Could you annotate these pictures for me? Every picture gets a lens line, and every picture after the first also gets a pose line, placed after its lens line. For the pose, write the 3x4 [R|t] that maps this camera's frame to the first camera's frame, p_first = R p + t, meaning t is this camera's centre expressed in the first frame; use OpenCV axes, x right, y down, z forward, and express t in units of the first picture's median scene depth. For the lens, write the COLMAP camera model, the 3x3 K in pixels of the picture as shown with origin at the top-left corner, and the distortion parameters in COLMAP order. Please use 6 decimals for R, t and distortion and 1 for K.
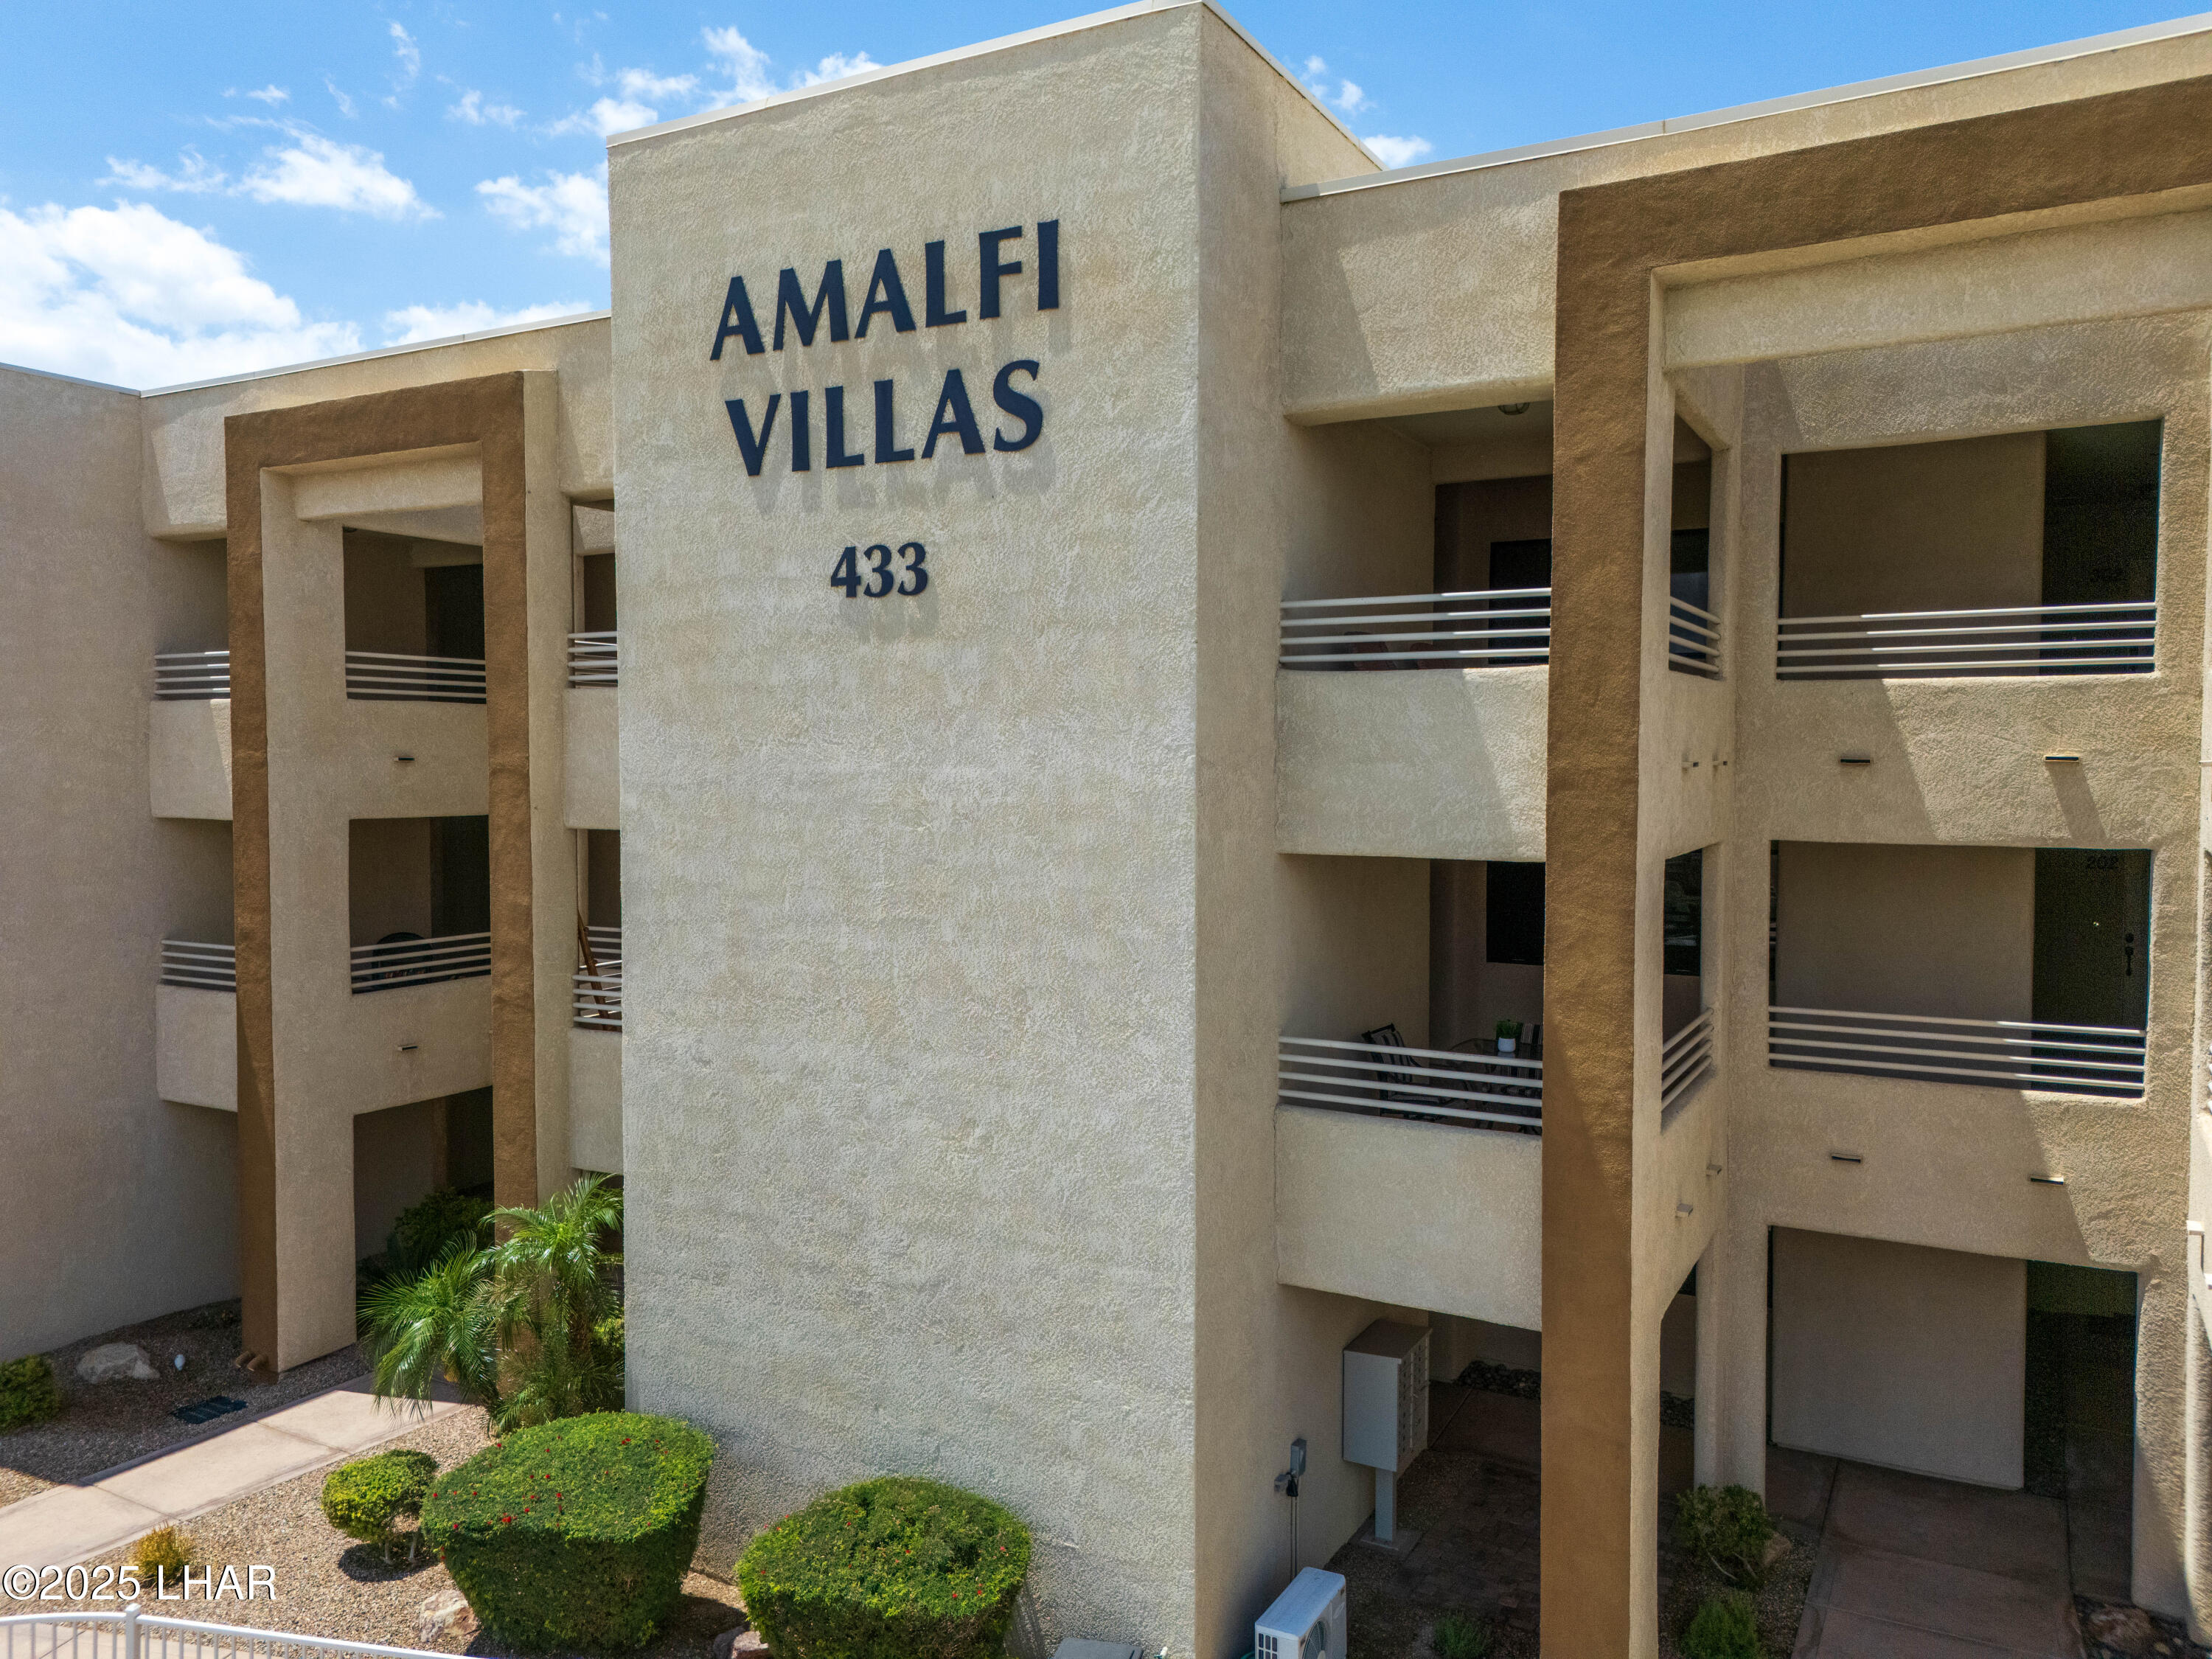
lens RADIAL K [[1626.8, 0, 1116.0], [0, 1626.8, 835.0], [0, 0, 1]] dist [0.075029, -0.085638]
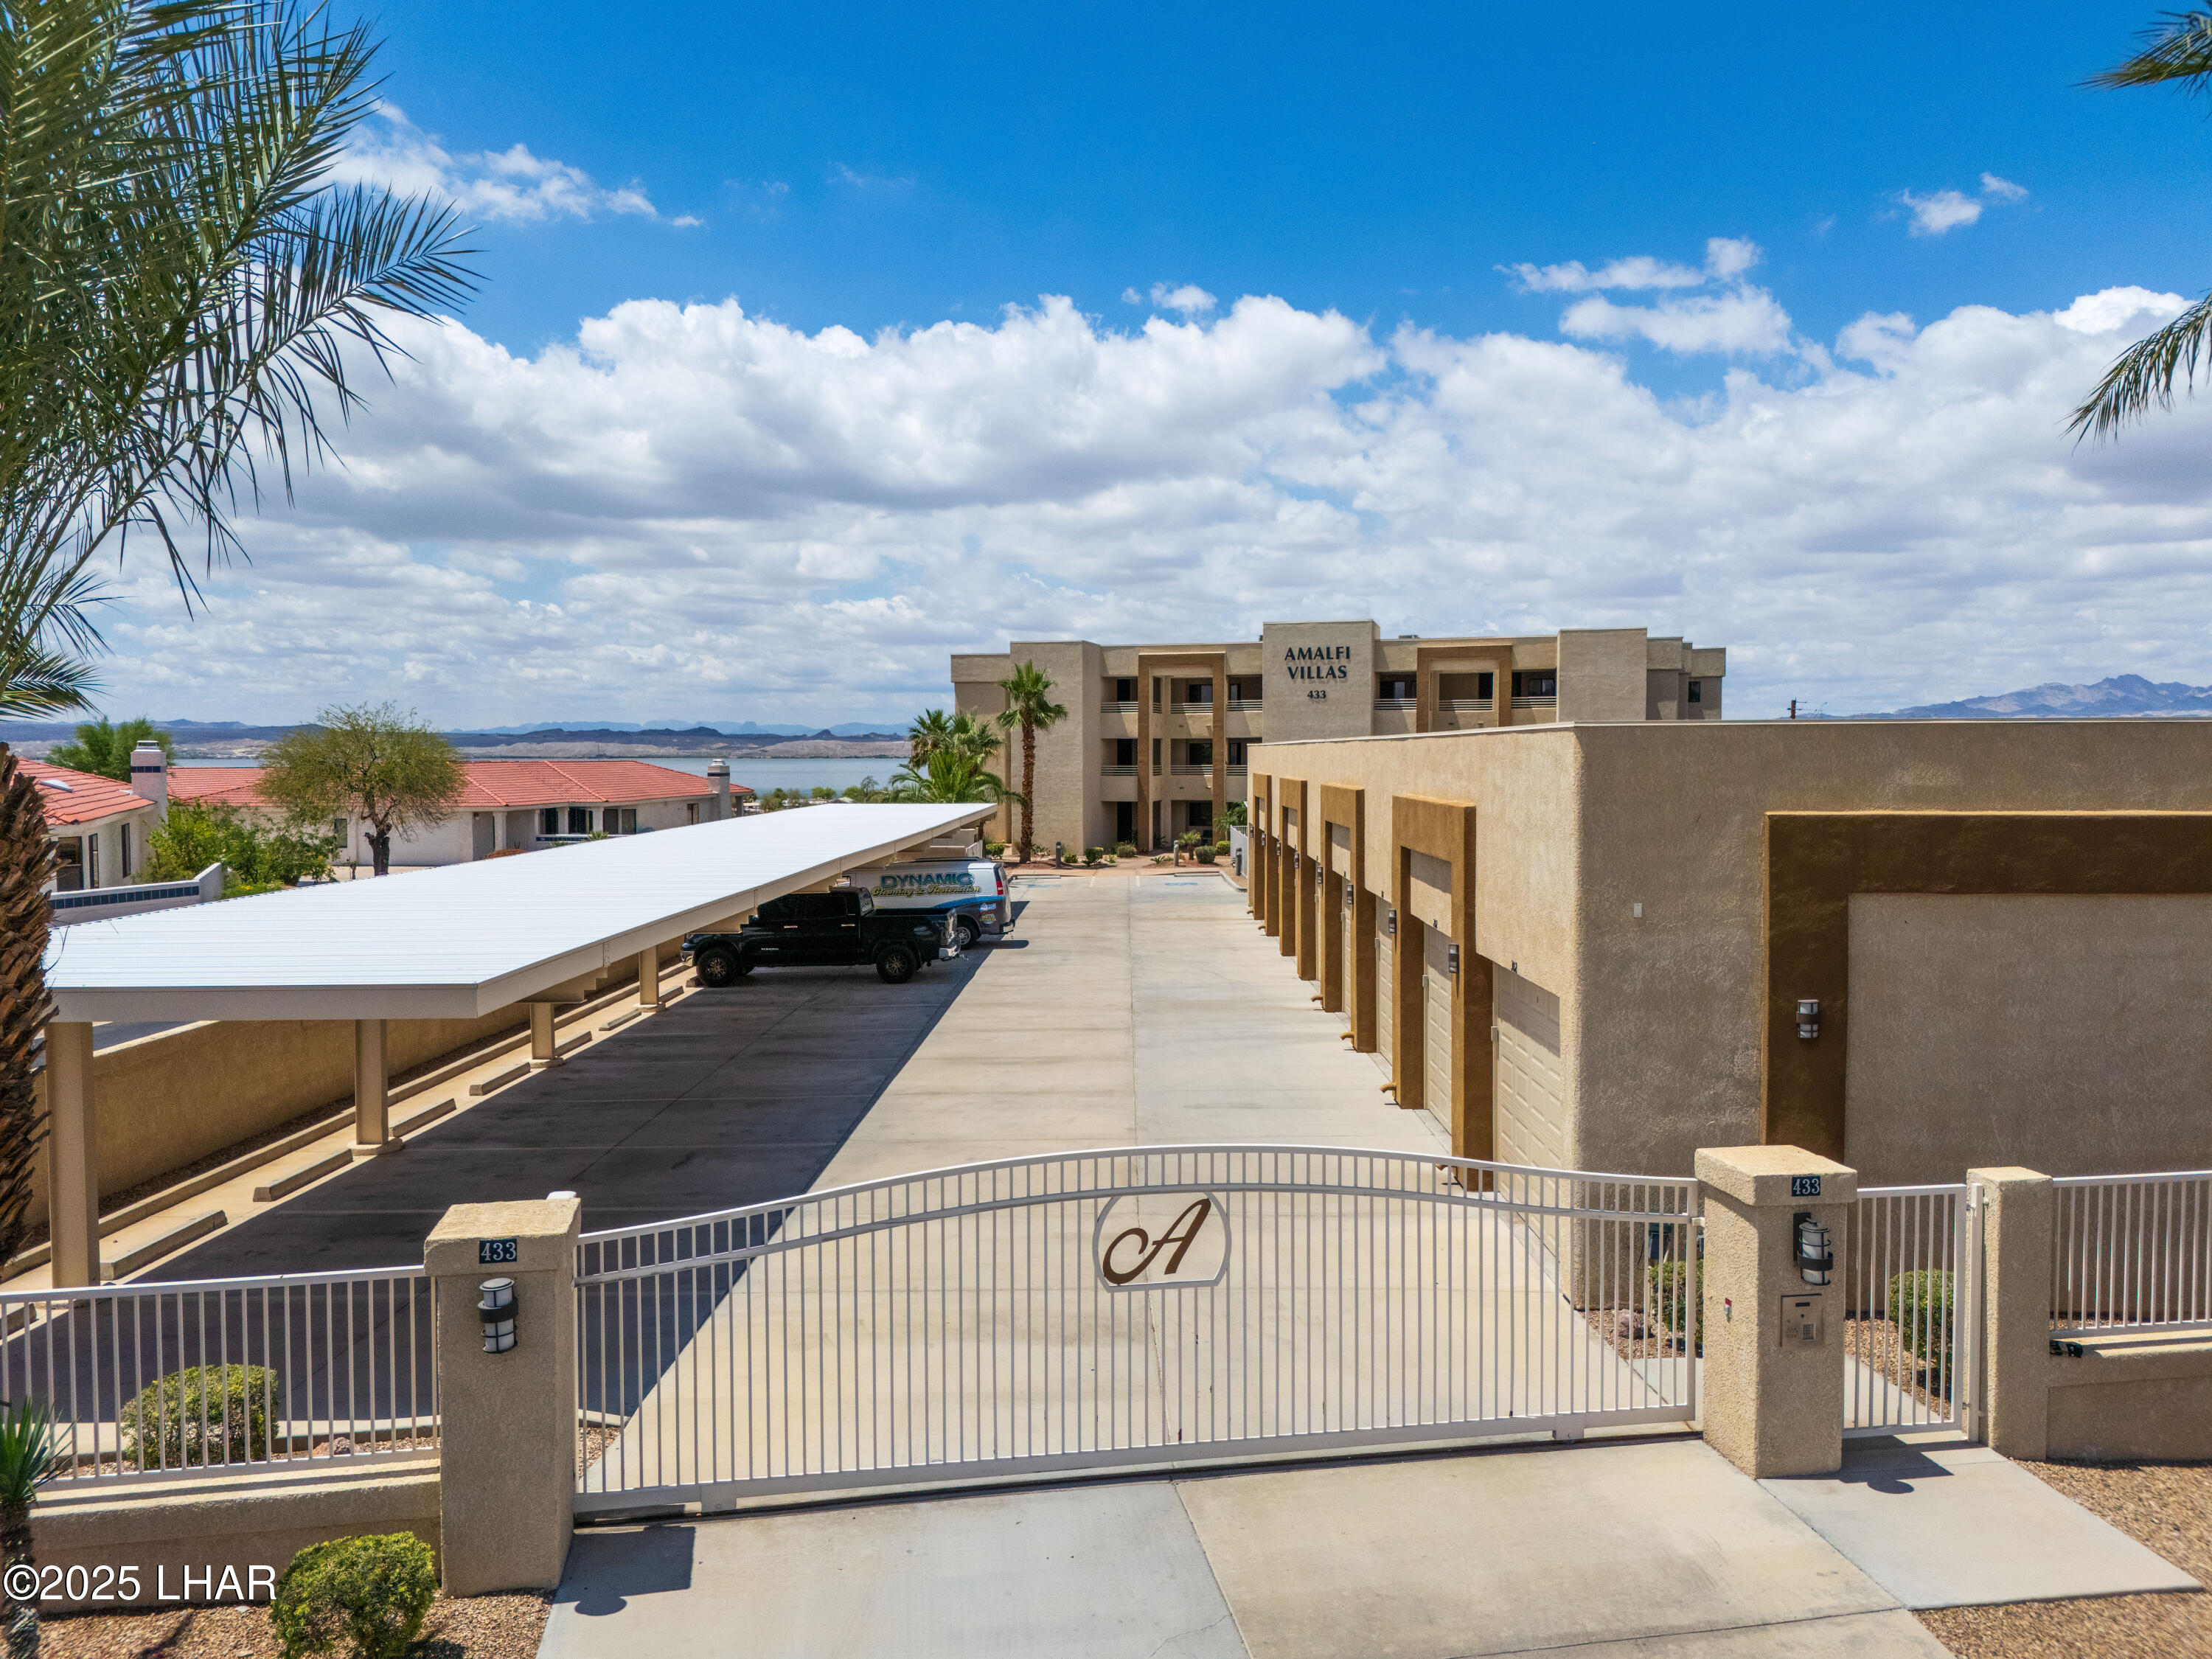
lens RADIAL K [[1626.8, 0, 1107.8], [0, 1626.8, 832.1], [0, 0, 1]] dist [0.075029, -0.085638]
pose [[0.968759, -0.017545, 0.247384, -2.596333], [0.015273, 0.999822, 0.011101, 0.305732], [-0.247535, -0.006976, 0.968854, -5.156690]]
